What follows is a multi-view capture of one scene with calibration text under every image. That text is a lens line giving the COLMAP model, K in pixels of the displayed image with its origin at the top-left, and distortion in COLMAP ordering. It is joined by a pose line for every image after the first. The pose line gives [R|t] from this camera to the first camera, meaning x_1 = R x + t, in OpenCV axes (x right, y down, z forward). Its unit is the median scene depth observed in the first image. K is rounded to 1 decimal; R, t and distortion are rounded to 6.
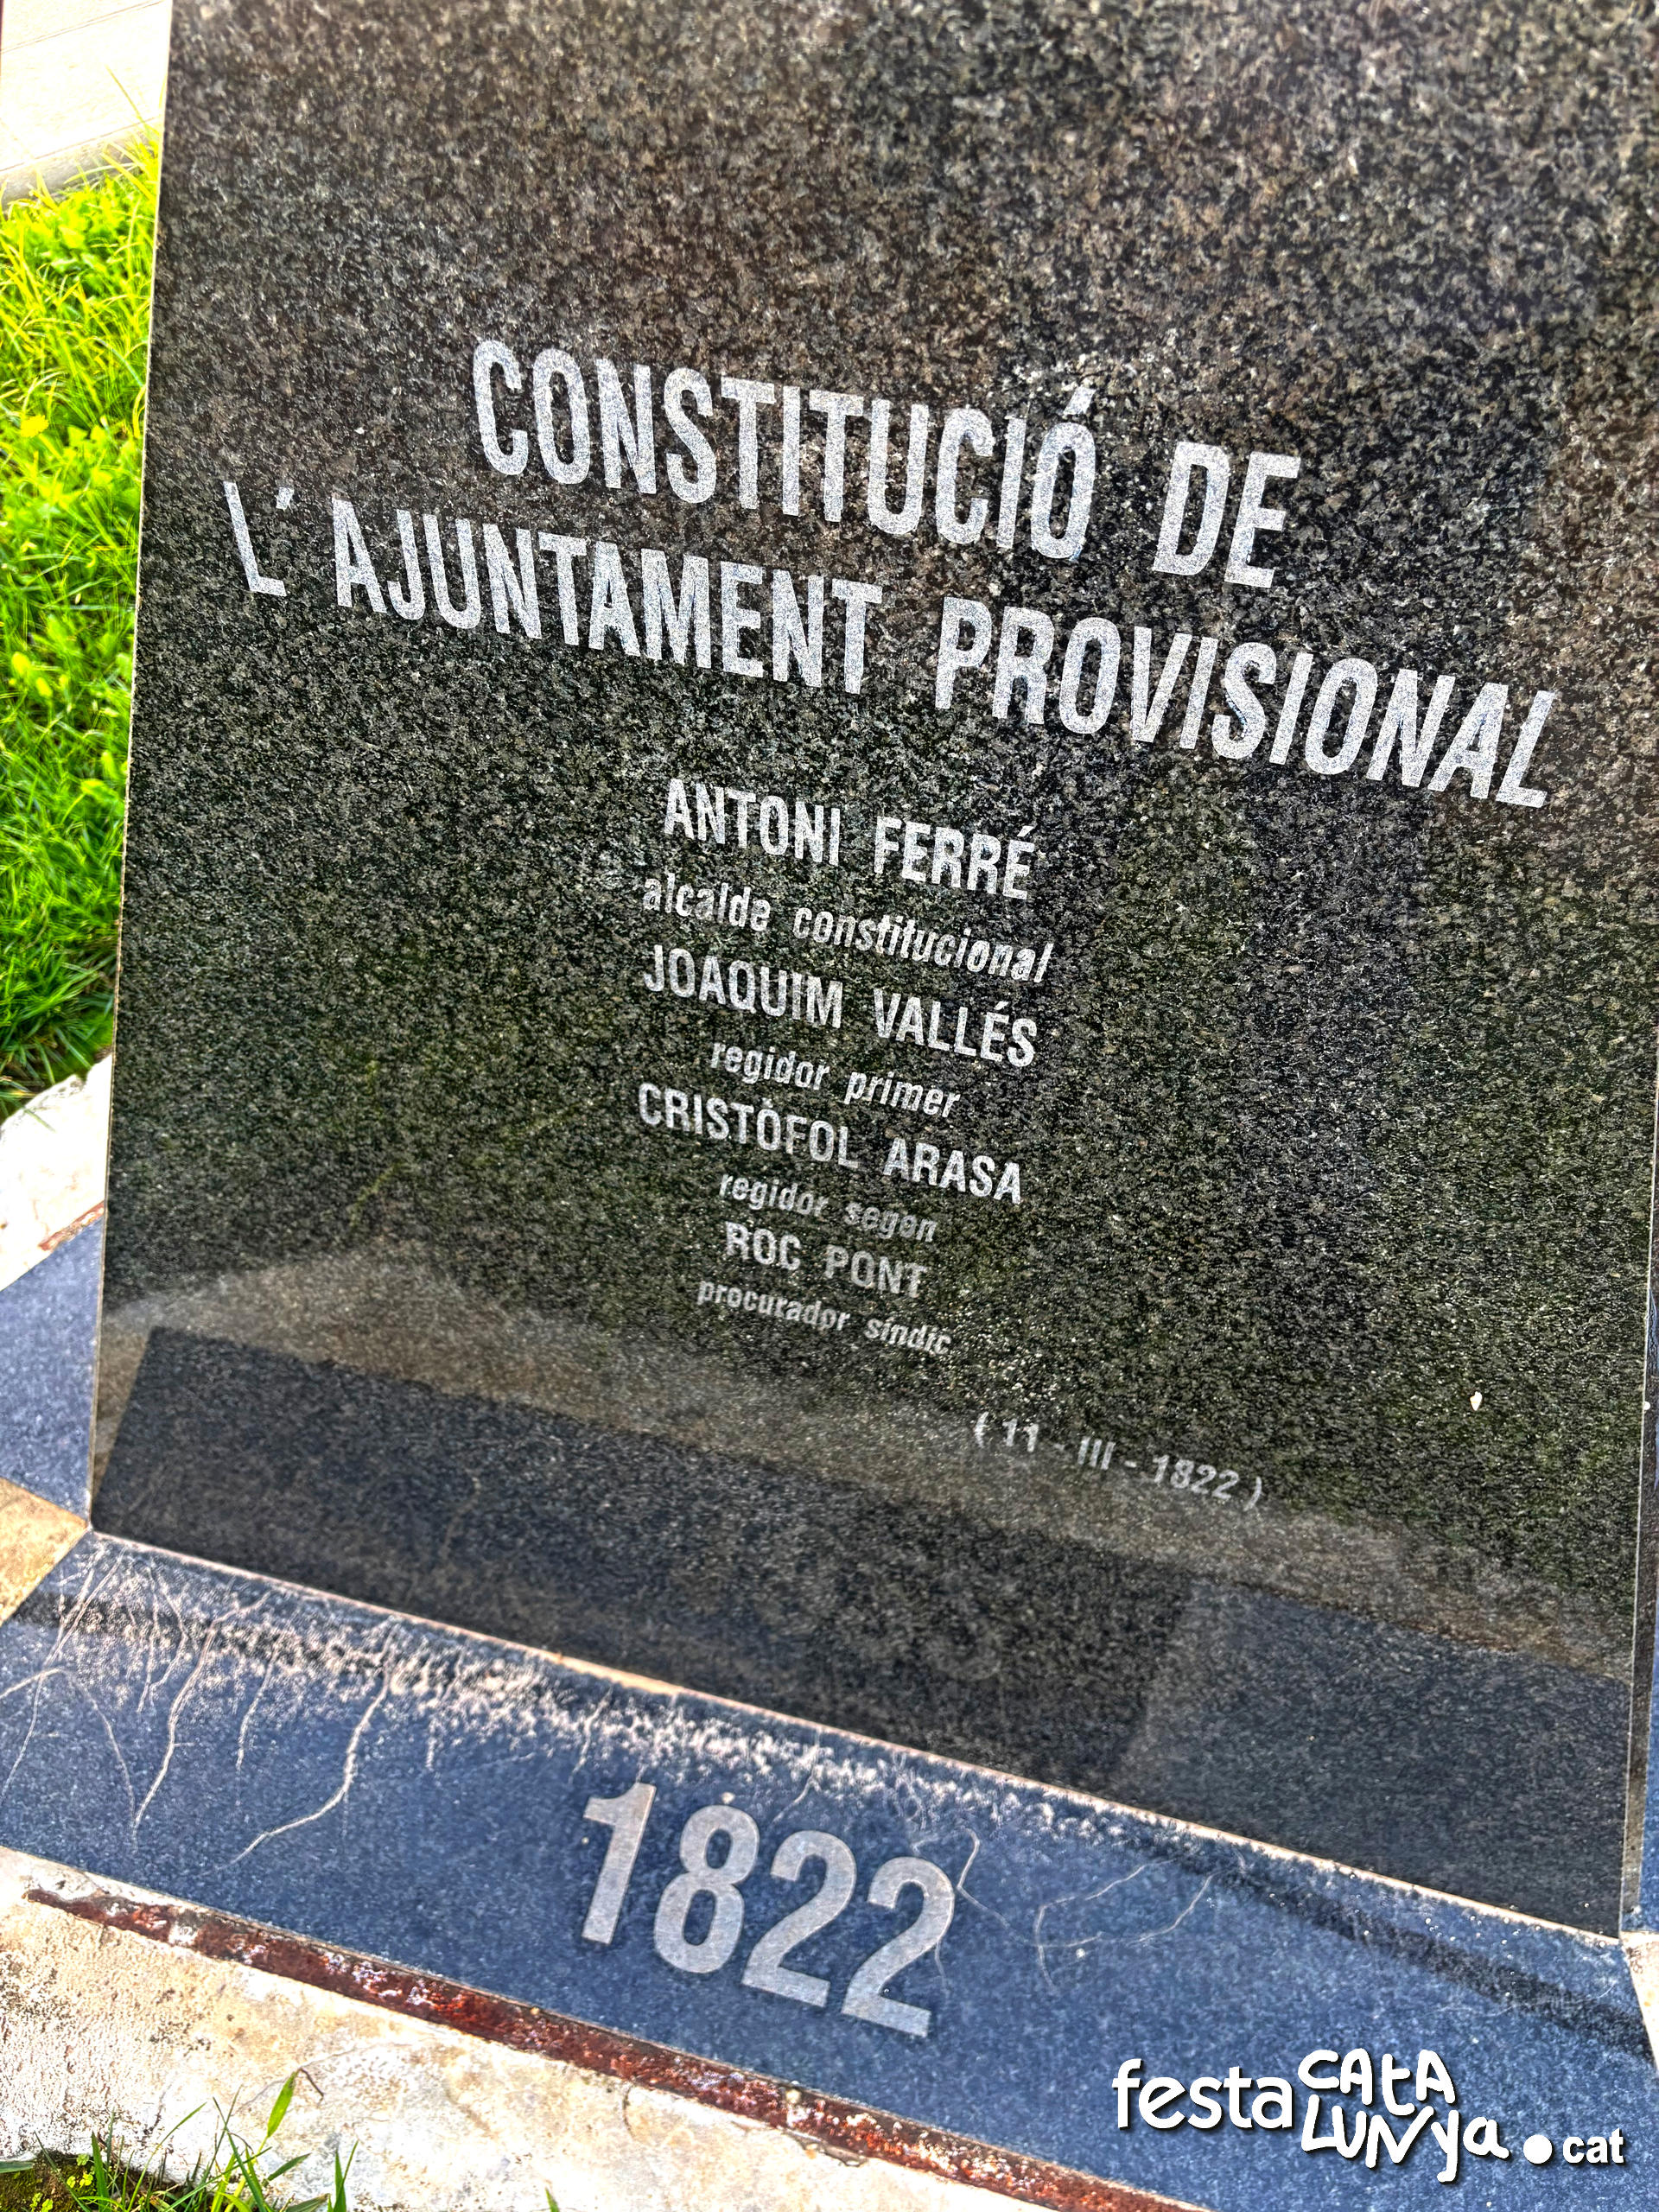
lens RADIAL K [[1670.5, 0, 829.5], [0, 1670.5, 1106.0], [0, 0, 1]] dist [0.003362, 0.006982]
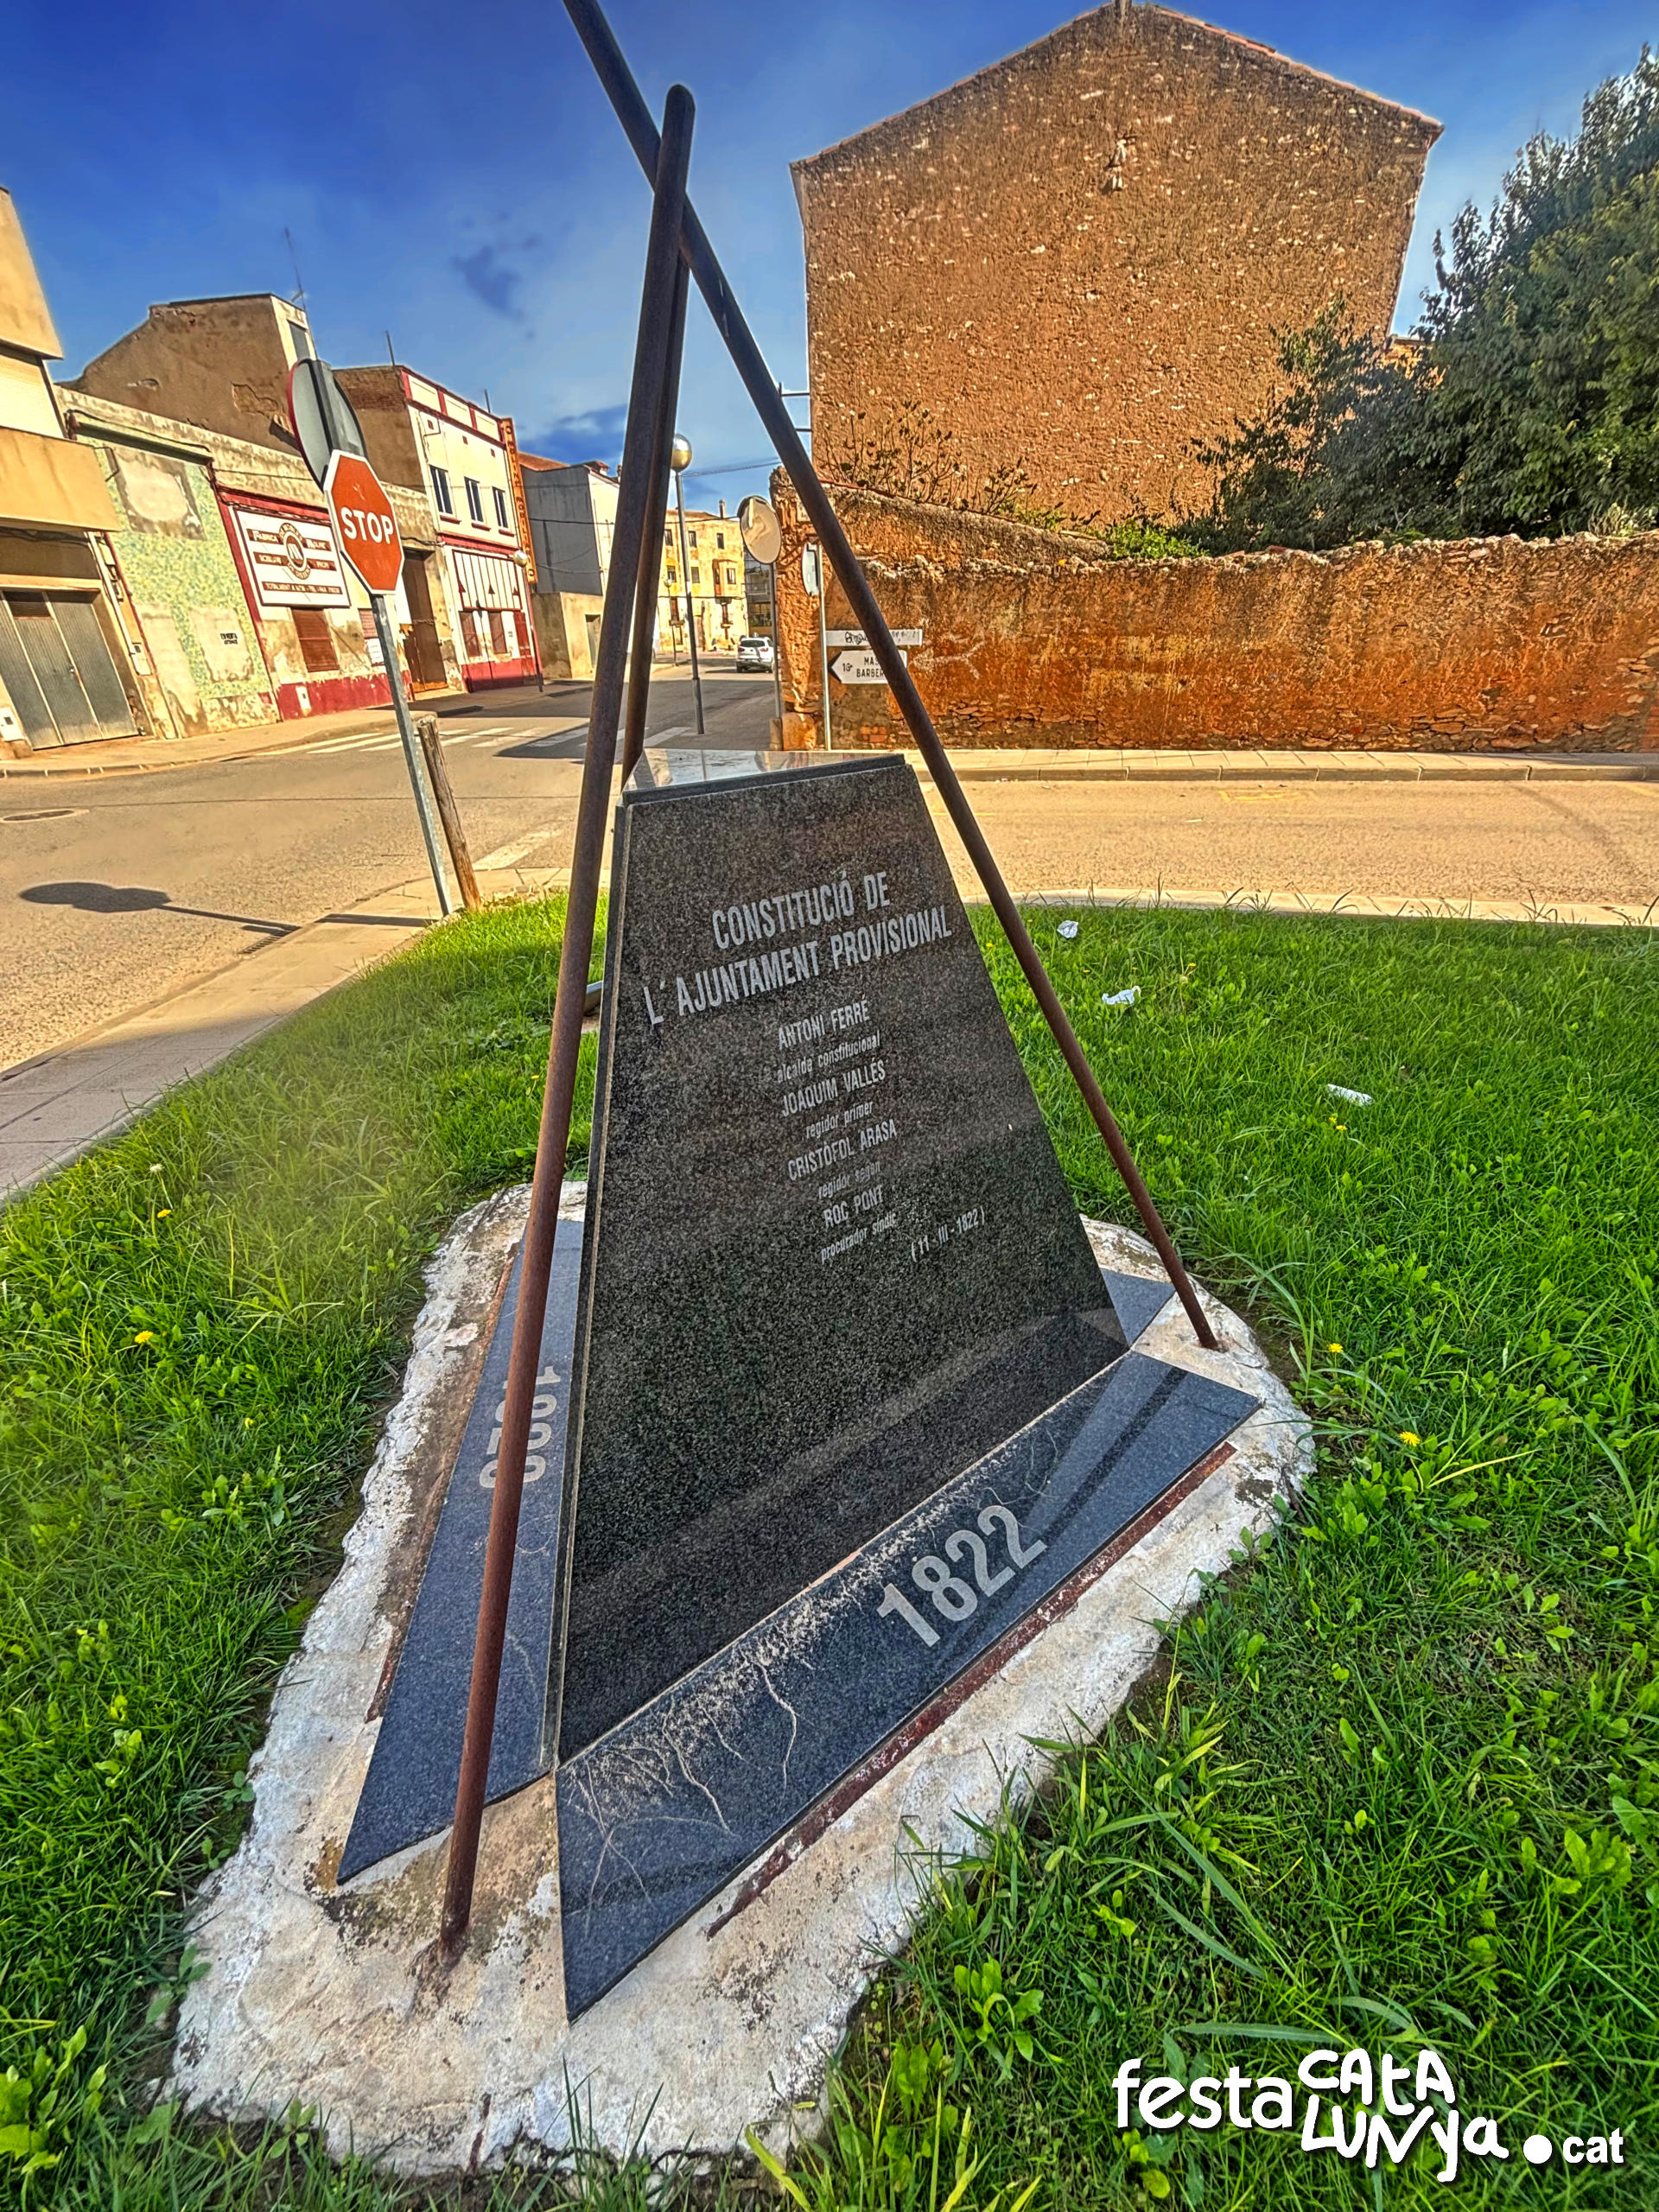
lens RADIAL K [[895.2, 0, 829.5], [0, 895.2, 1106.0], [0, 0, 1]] dist [-0.008841, 0.008426]
pose [[0.618028, -0.379867, 0.688290, -0.725128], [0.677683, 0.701197, -0.221514, 0.202301], [-0.398481, 0.603344, 0.690788, -0.081860]]
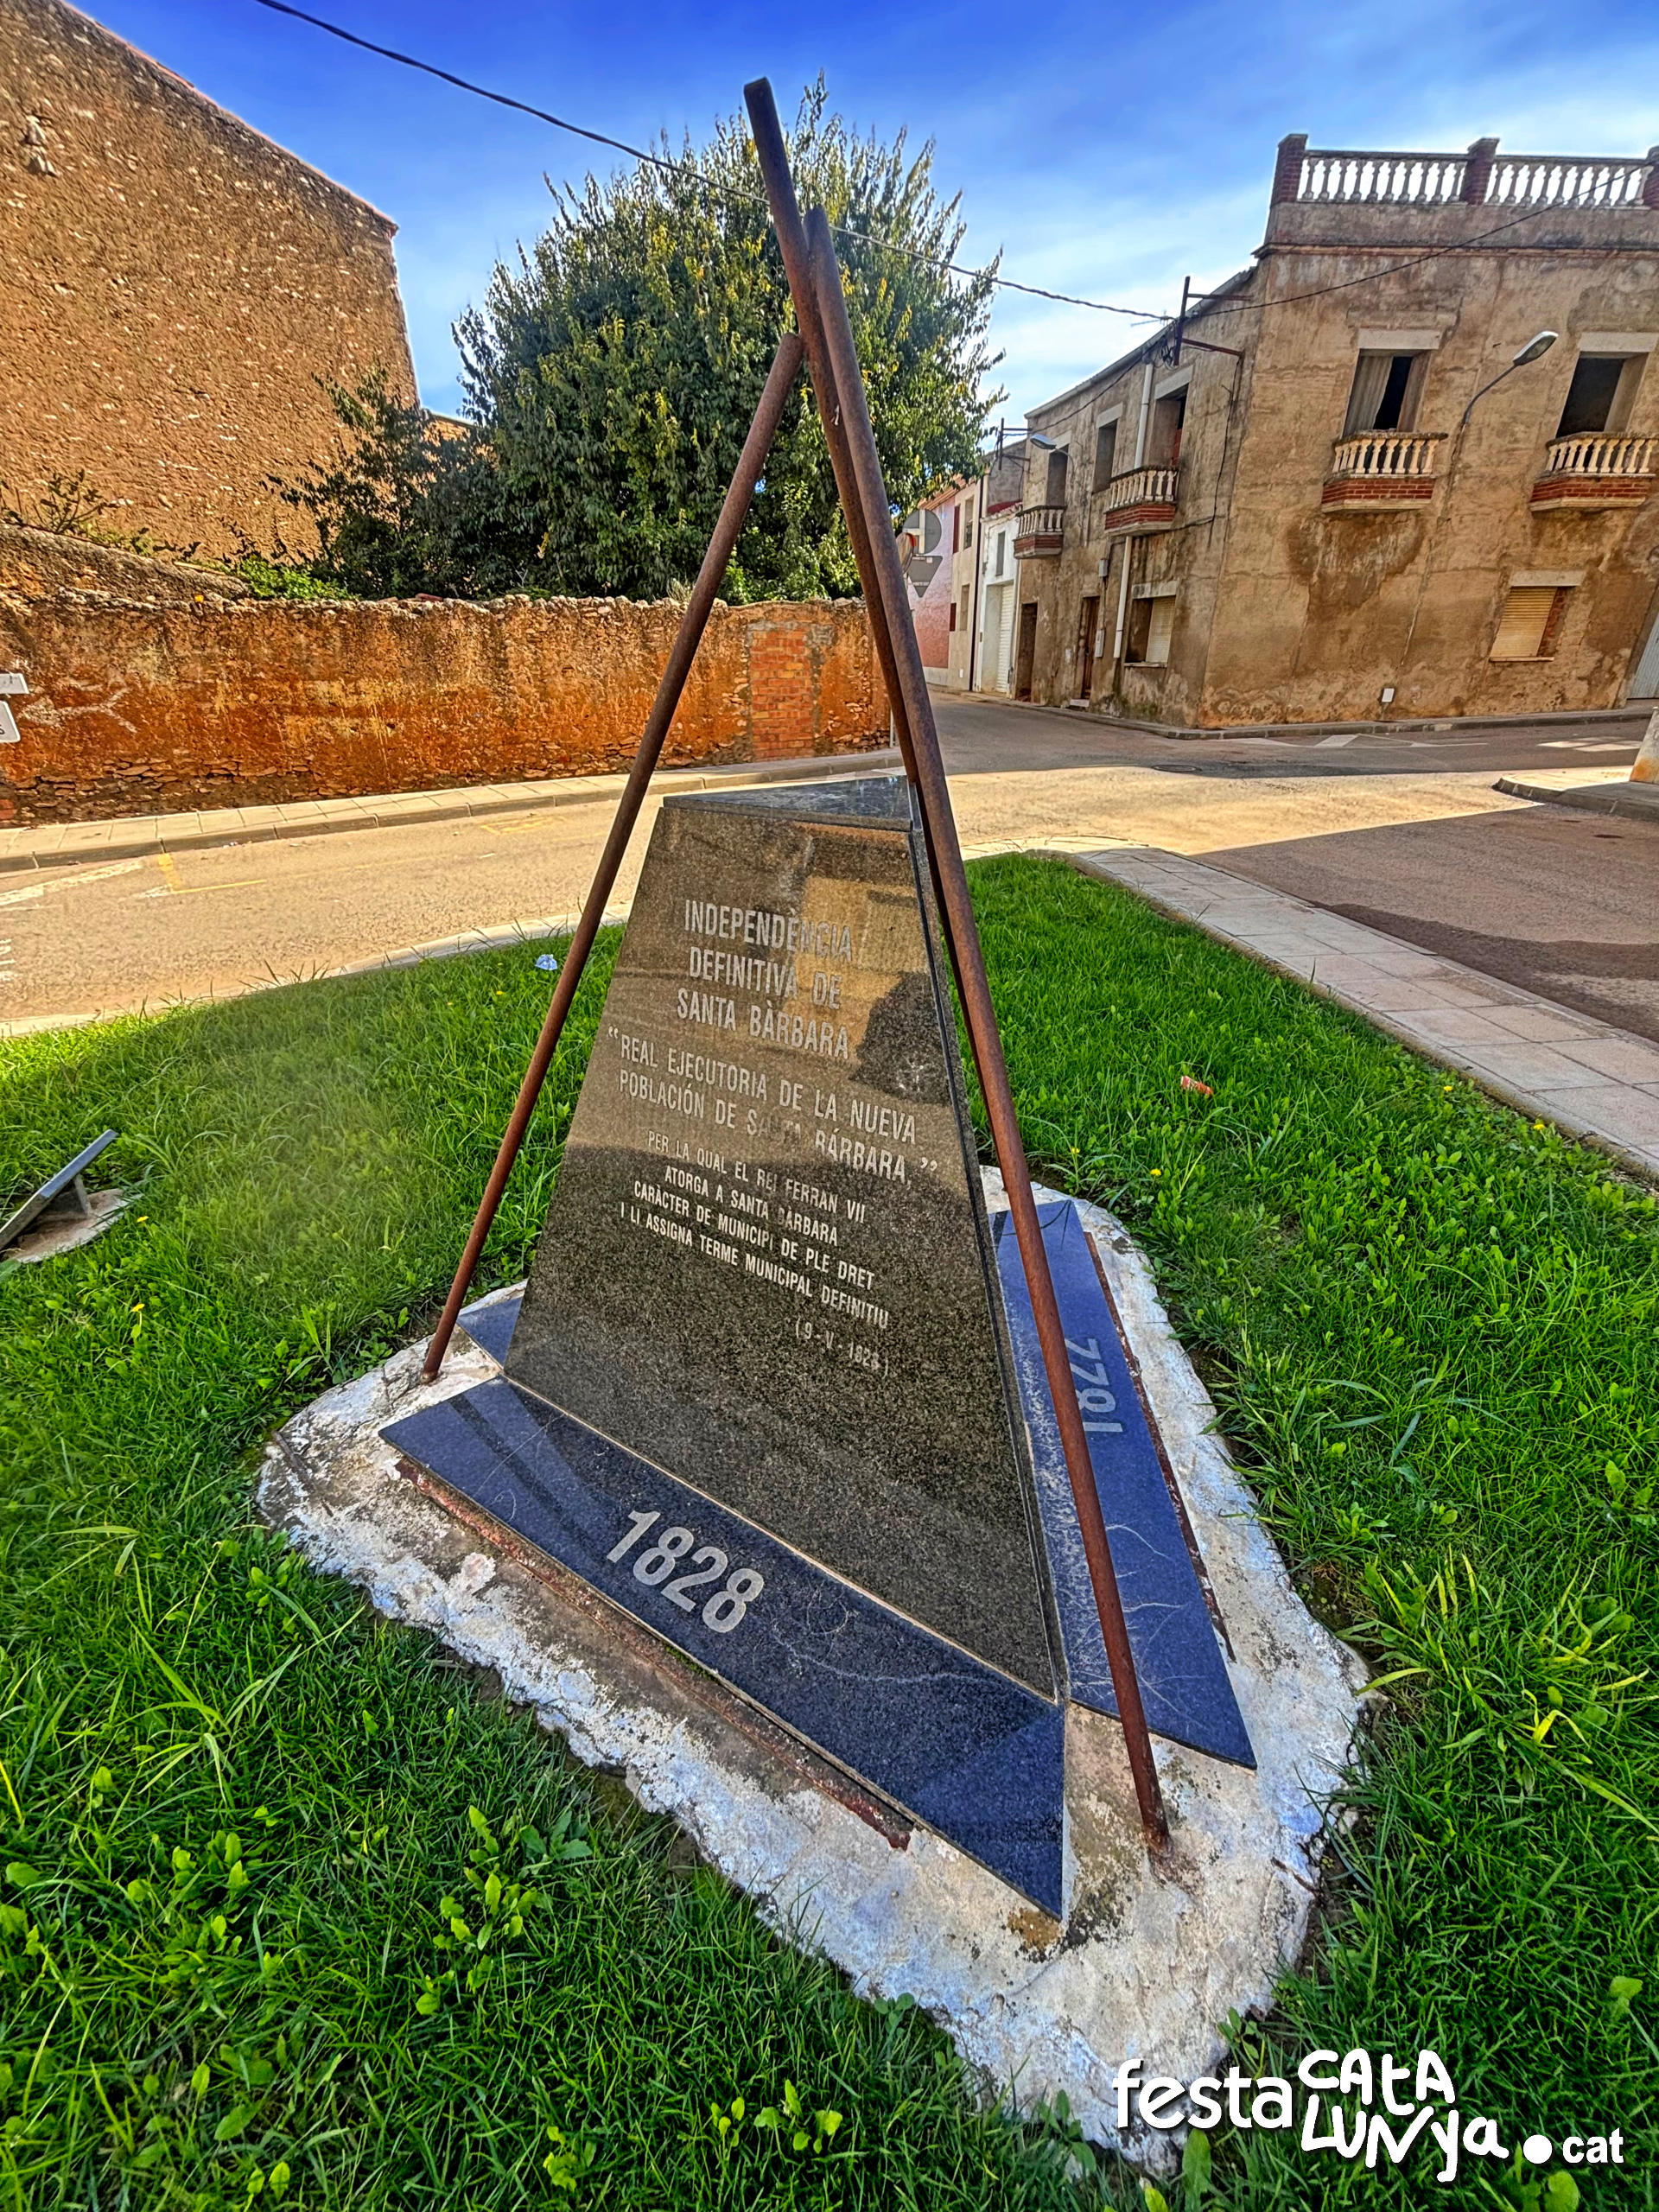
lens RADIAL K [[907.0, 0, 829.5], [0, 907.0, 1106.0], [0, 0, 1]] dist [-0.007613, 0.011055]
pose [[-0.191196, -0.434997, 0.879898, -1.106826], [0.843839, 0.385056, 0.373722, -0.627453], [-0.501378, 0.813947, 0.293446, 0.406856]]
